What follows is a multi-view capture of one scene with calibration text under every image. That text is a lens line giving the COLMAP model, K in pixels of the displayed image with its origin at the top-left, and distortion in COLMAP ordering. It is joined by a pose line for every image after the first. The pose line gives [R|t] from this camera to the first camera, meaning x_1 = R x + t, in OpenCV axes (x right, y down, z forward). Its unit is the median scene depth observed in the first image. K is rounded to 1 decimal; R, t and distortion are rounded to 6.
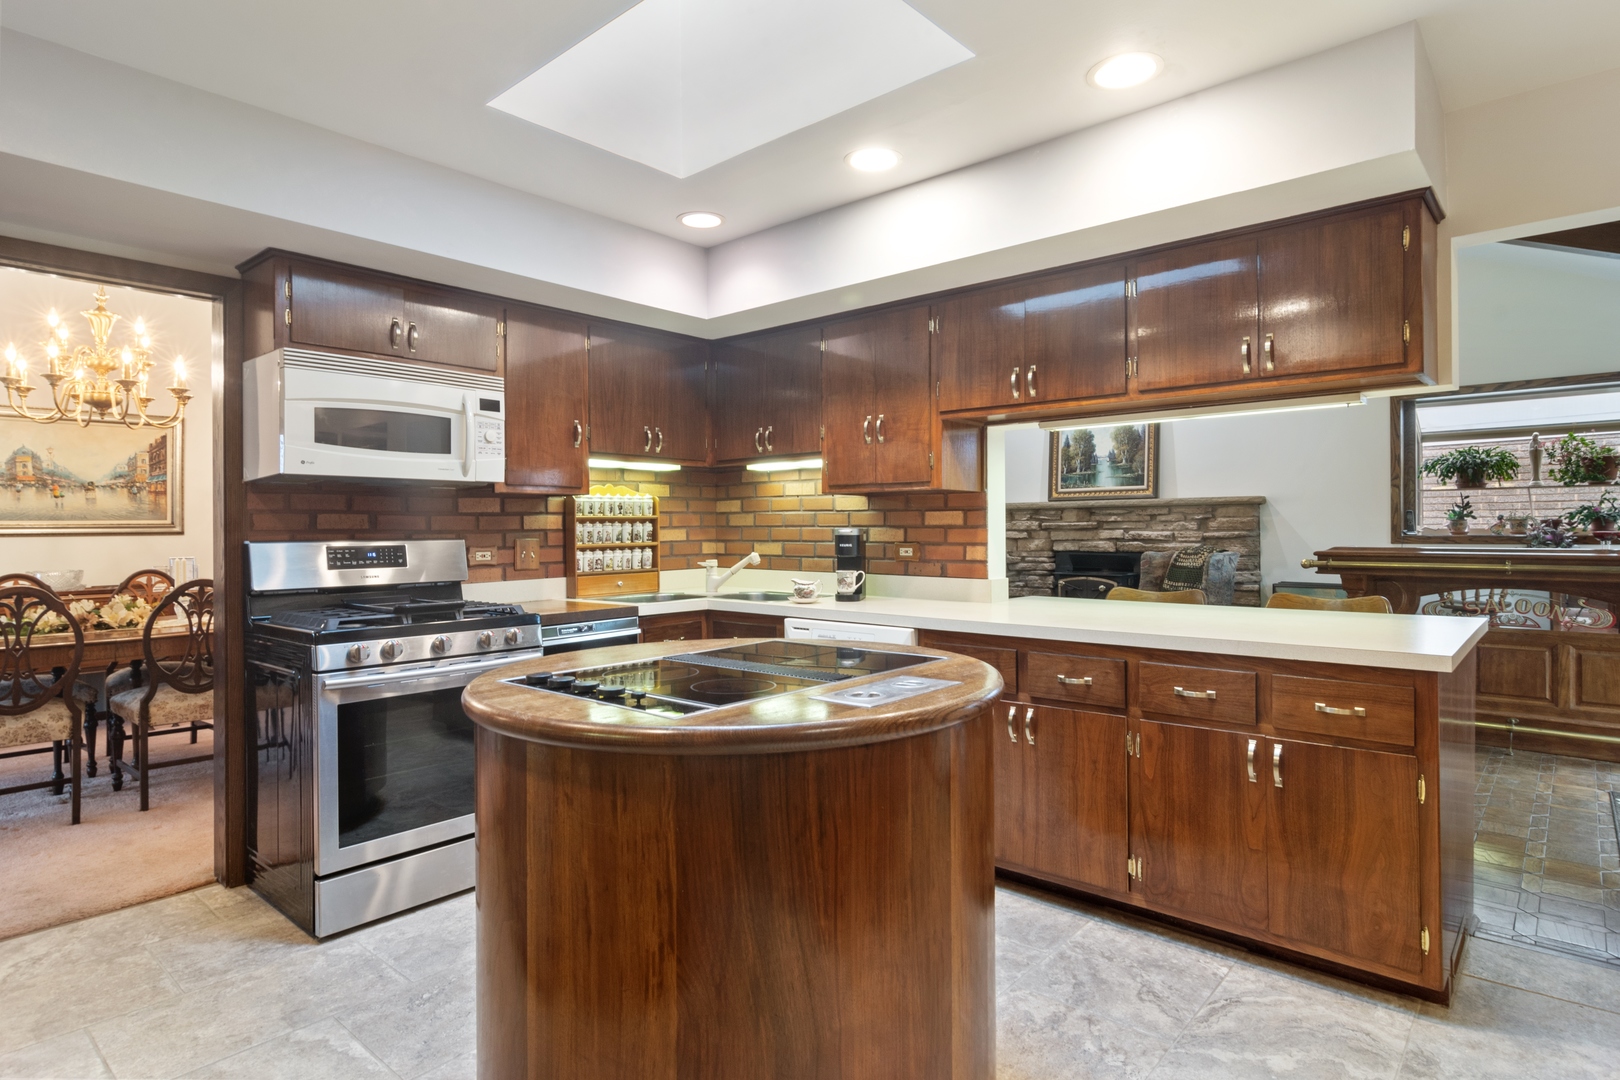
lens RADIAL K [[872.3, 0, 813.6], [0, 872.3, 538.7], [0, 0, 1]] dist [0.002527, 0.000441]
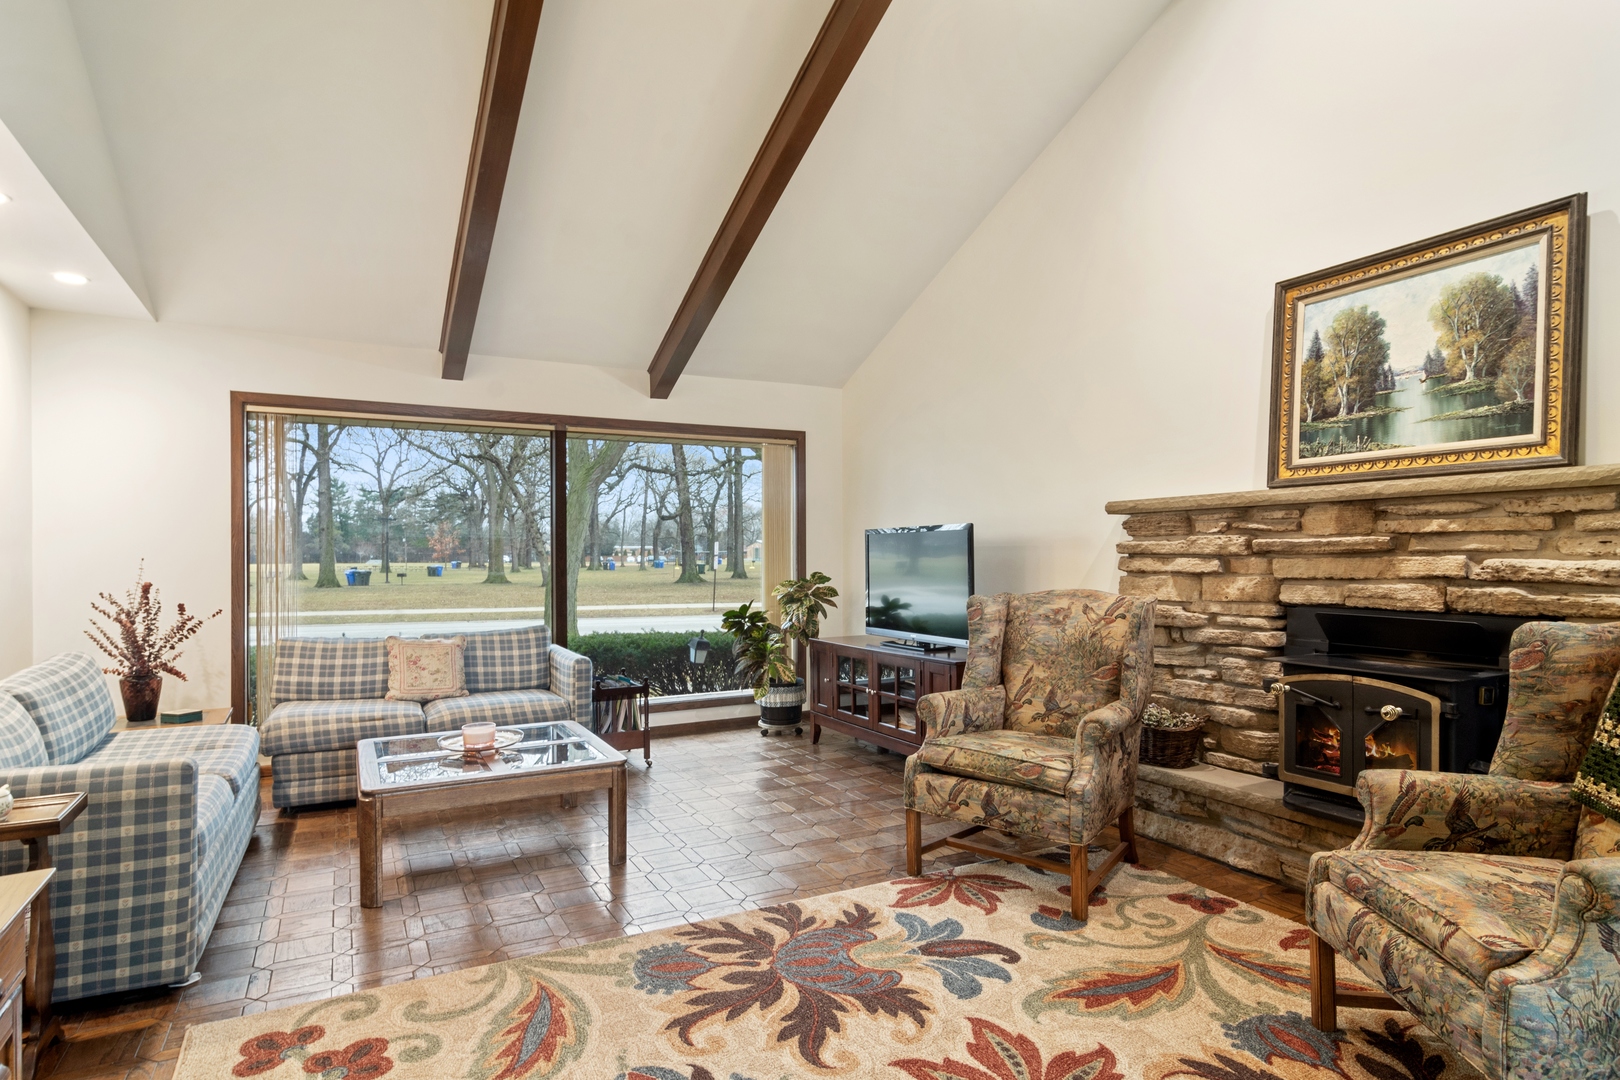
lens RADIAL K [[872.3, 0, 809.6], [0, 872.3, 555.1], [0, 0, 1]] dist [0.002527, 0.000441]
pose [[0.933014, -0.003140, -0.359827, 0.219194], [0.001733, 0.999990, -0.004232, -0.008704], [0.359836, 0.003324, 0.933010, 0.529269]]
